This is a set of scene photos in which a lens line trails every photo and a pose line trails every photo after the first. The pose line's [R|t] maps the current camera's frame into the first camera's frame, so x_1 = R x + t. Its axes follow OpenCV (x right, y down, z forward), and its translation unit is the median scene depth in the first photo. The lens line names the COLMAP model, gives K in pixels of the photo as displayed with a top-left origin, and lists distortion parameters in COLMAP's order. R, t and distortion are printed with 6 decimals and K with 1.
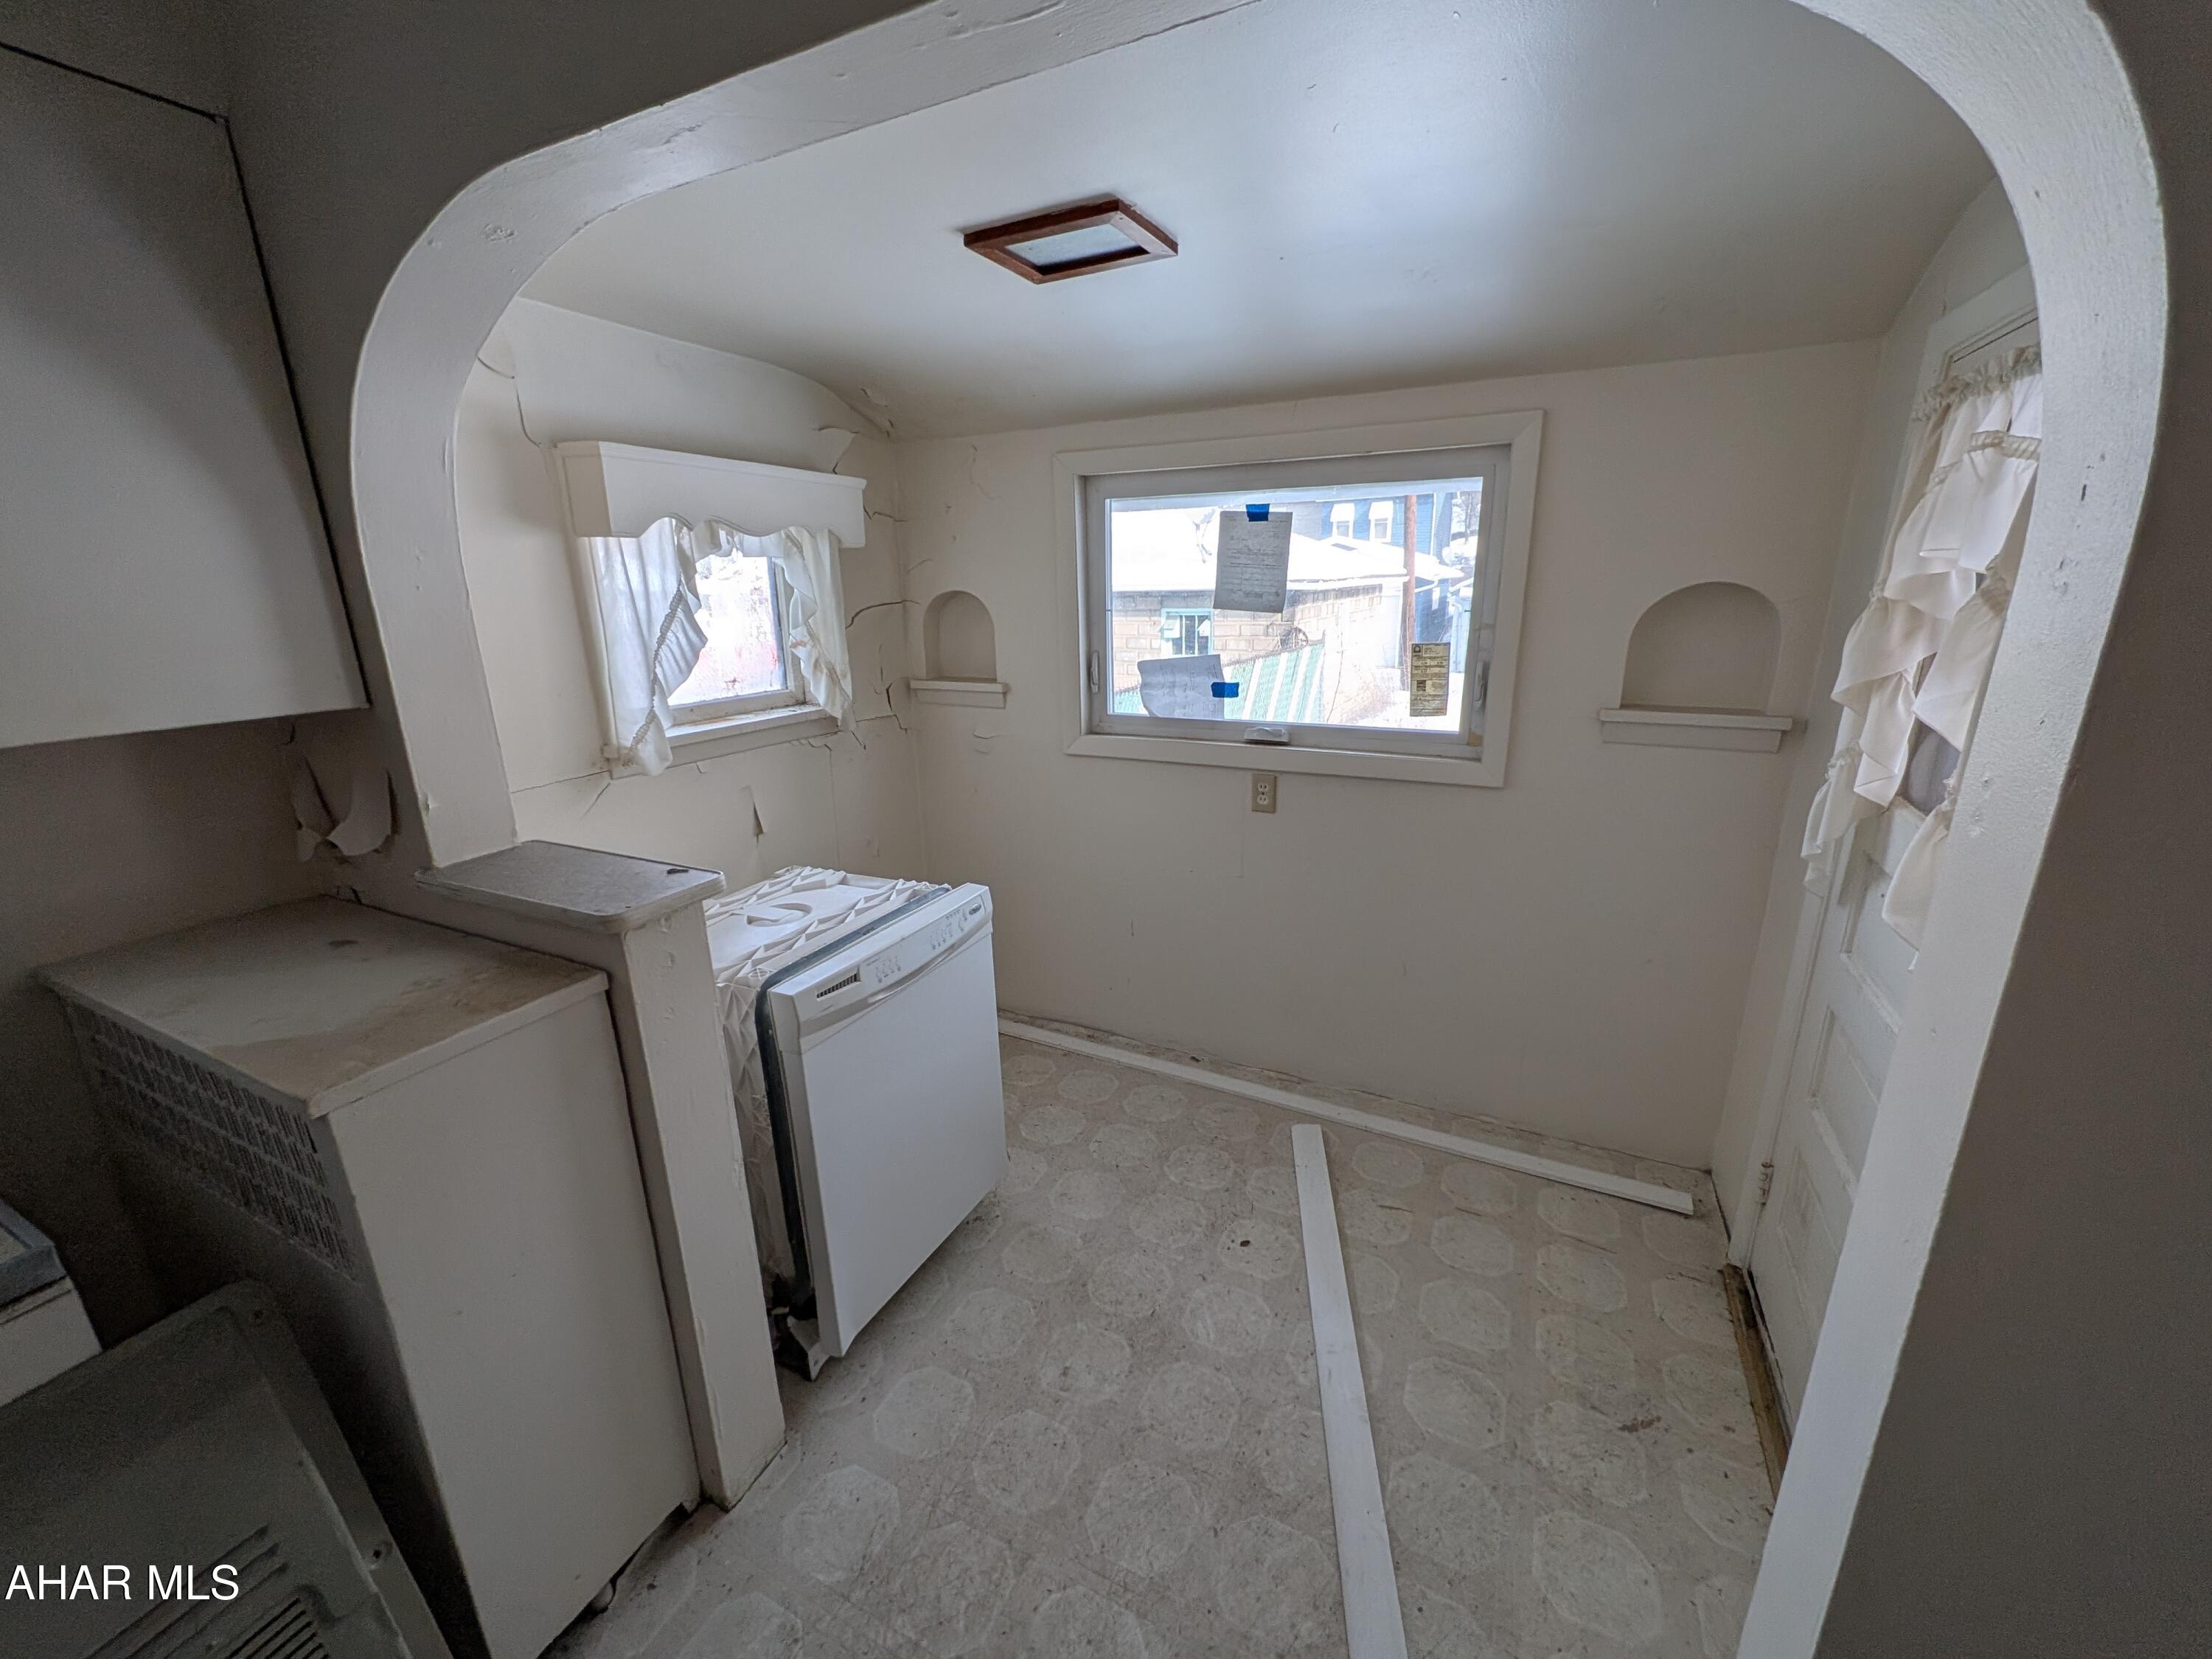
lens RADIAL K [[860.0, 0, 1110.8], [0, 860.0, 818.6], [0, 0, 1]] dist [0.002269, 0.000104]
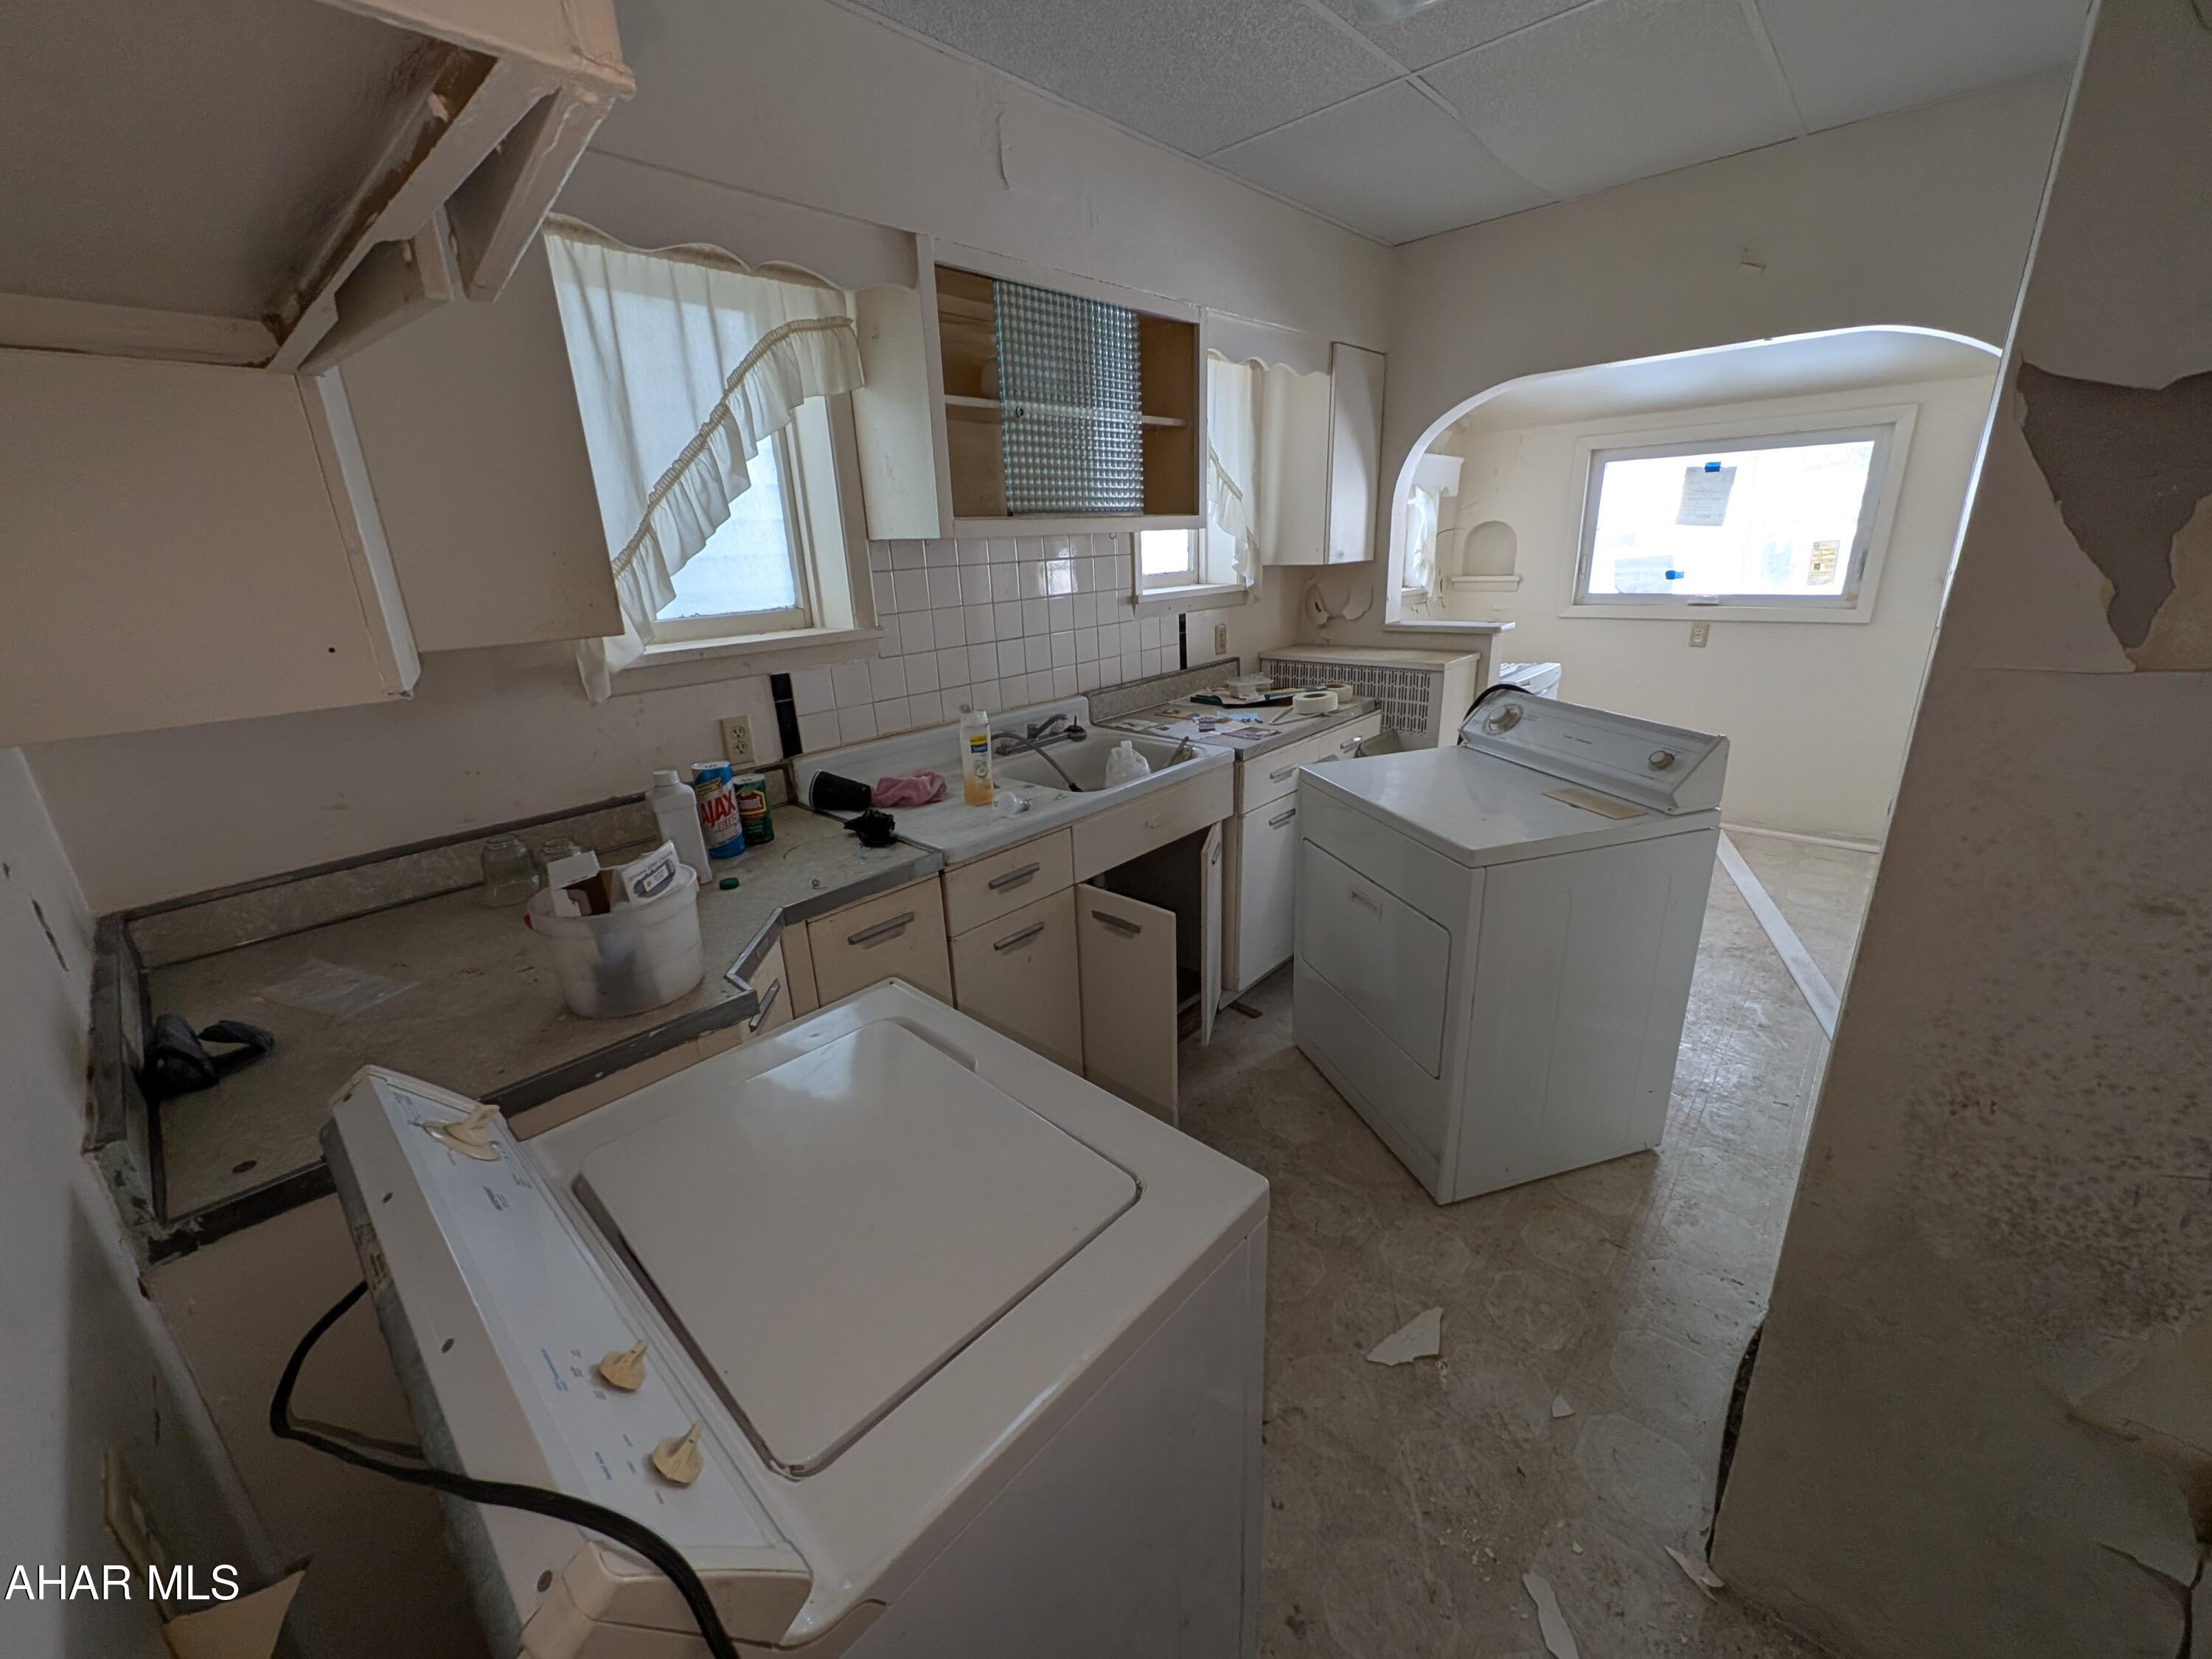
lens RADIAL K [[860.0, 0, 1110.8], [0, 860.0, 818.6], [0, 0, 1]] dist [0.002269, 0.000104]
pose [[0.962736, 0.062496, -0.263124, -0.469754], [-0.050619, 0.997380, 0.051687, 0.303092], [0.265664, -0.036442, 0.963377, -0.959661]]
